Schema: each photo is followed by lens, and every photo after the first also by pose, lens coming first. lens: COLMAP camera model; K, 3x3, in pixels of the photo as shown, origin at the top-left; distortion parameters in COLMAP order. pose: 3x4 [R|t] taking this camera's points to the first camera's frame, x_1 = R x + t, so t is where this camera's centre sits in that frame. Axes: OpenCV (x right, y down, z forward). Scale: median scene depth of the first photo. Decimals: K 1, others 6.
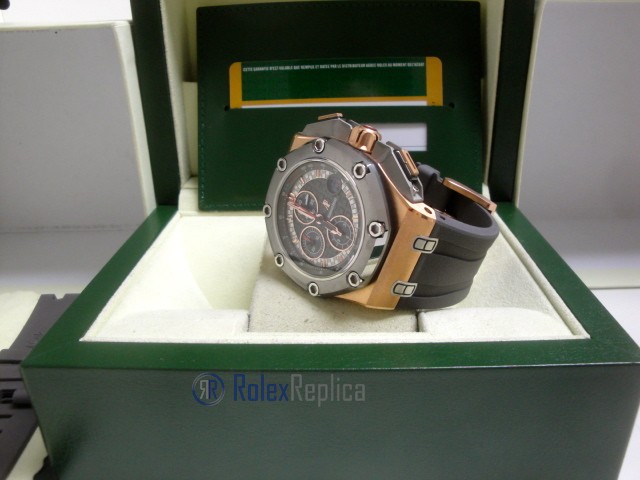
lens RADIAL K [[521.8, 0, 321.2], [0, 521.8, 236.8], [0, 0, 1]] dist [-0.151577, 0.057096]
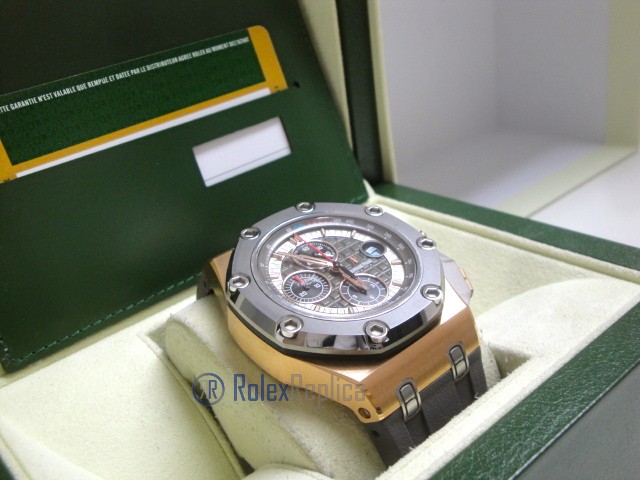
lens RADIAL K [[702.2, 0, 319.7], [0, 702.2, 233.7], [0, 0, 1]] dist [-0.003454, 0.000000]
pose [[0.738752, -0.358262, 0.570872, -0.379533], [0.377623, 0.921605, 0.089697, -0.136257], [-0.558253, 0.149311, 0.816125, 0.182767]]
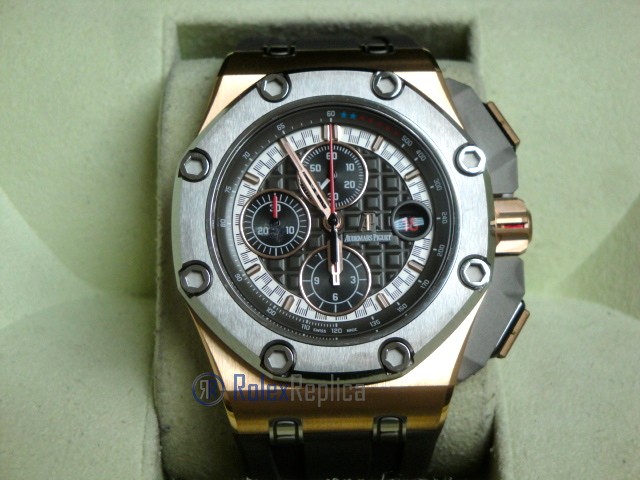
lens RADIAL K [[1398.9, 0, 332.1], [0, 1398.9, 222.6], [0, 0, 1]] dist [0.279459, 0.000000]
pose [[0.998880, -0.018917, 0.043365, -0.020490], [-0.012986, 0.771764, 0.635777, -0.627939], [-0.045494, -0.635628, 0.770654, 0.031286]]
